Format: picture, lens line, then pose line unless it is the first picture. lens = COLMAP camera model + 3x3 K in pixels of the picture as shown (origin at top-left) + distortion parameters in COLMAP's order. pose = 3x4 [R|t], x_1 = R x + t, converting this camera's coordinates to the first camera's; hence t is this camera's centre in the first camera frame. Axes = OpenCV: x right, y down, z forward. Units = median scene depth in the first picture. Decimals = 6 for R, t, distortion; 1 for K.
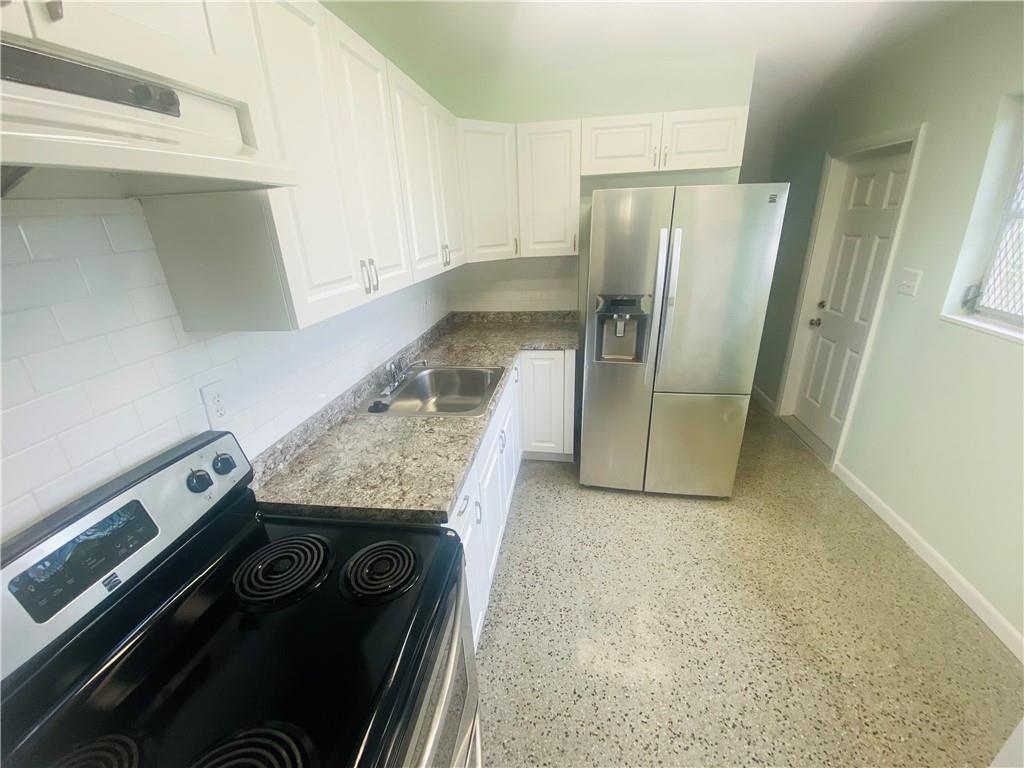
lens RADIAL K [[420.6, 0, 512.0], [0, 420.6, 384.0], [0, 0, 1]] dist [0.022457, -0.018530]
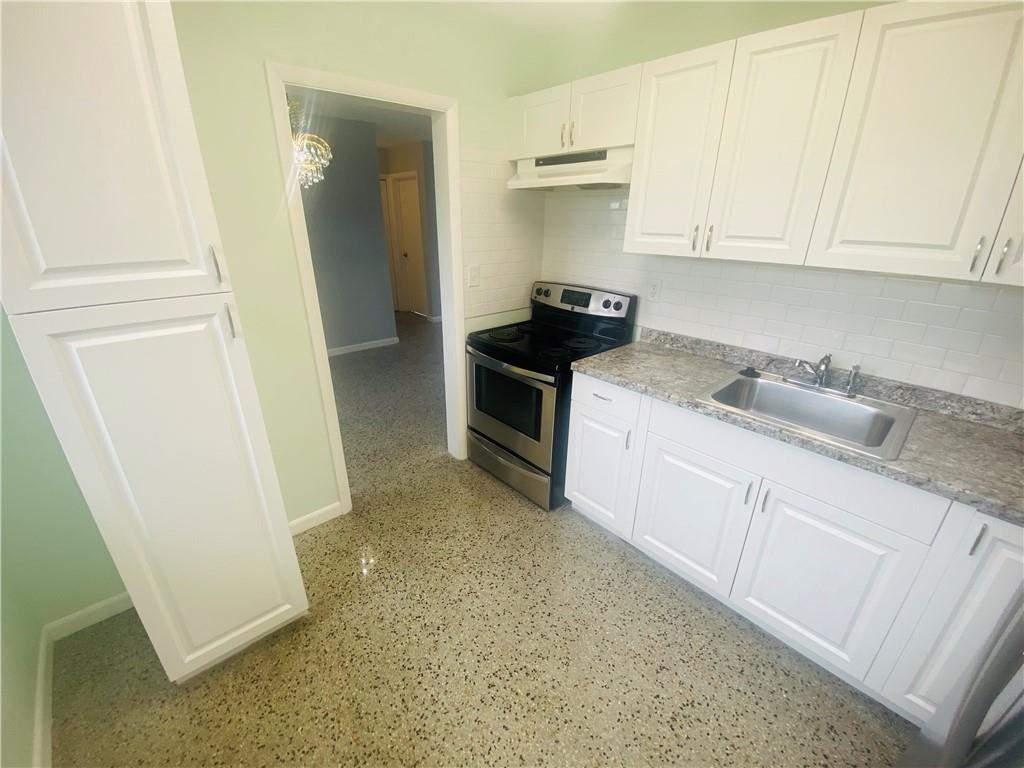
lens RADIAL K [[420.6, 0, 512.0], [0, 420.6, 384.0], [0, 0, 1]] dist [0.022457, -0.018530]
pose [[-0.639034, 0.315943, -0.701296, 0.982678], [-0.263415, 0.766723, 0.585448, -0.465552], [0.722667, 0.558853, -0.406738, 1.211400]]
